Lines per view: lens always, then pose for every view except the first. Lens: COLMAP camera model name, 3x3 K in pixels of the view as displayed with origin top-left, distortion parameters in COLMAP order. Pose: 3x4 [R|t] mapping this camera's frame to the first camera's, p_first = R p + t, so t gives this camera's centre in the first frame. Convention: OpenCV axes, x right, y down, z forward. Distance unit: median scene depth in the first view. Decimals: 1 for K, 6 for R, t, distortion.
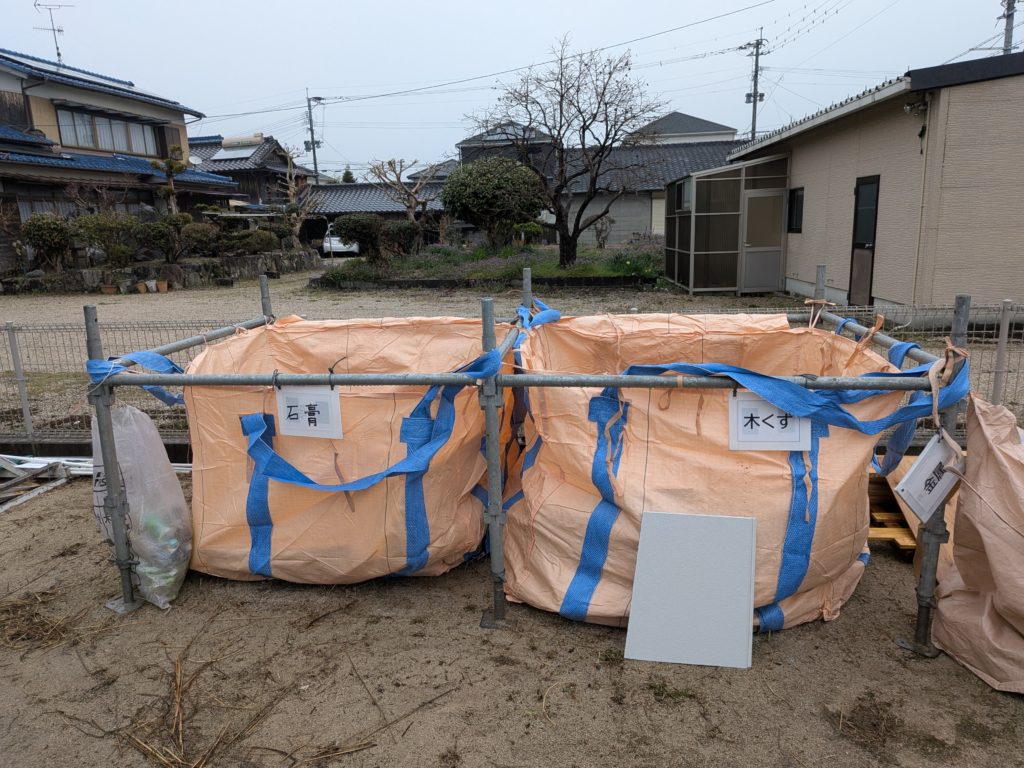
lens RADIAL K [[747.3, 0, 513.8], [0, 747.3, 391.0], [0, 0, 1]] dist [0.052208, -0.078589]
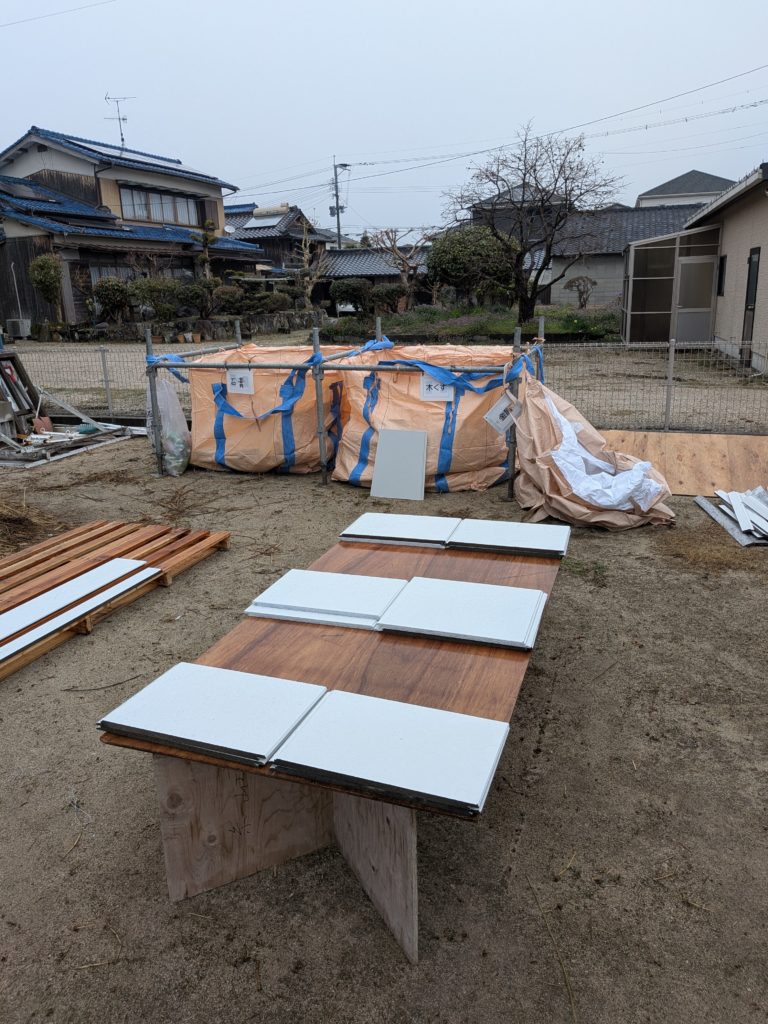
lens RADIAL K [[757.8, 0, 382.4], [0, 757.8, 486.2], [0, 0, 1]] dist [0.128992, -0.278789]
pose [[0.978486, 0.054178, -0.199070, 0.090473], [-0.046441, 0.997981, 0.043338, 0.033568], [0.201016, -0.033161, 0.979026, -0.167690]]
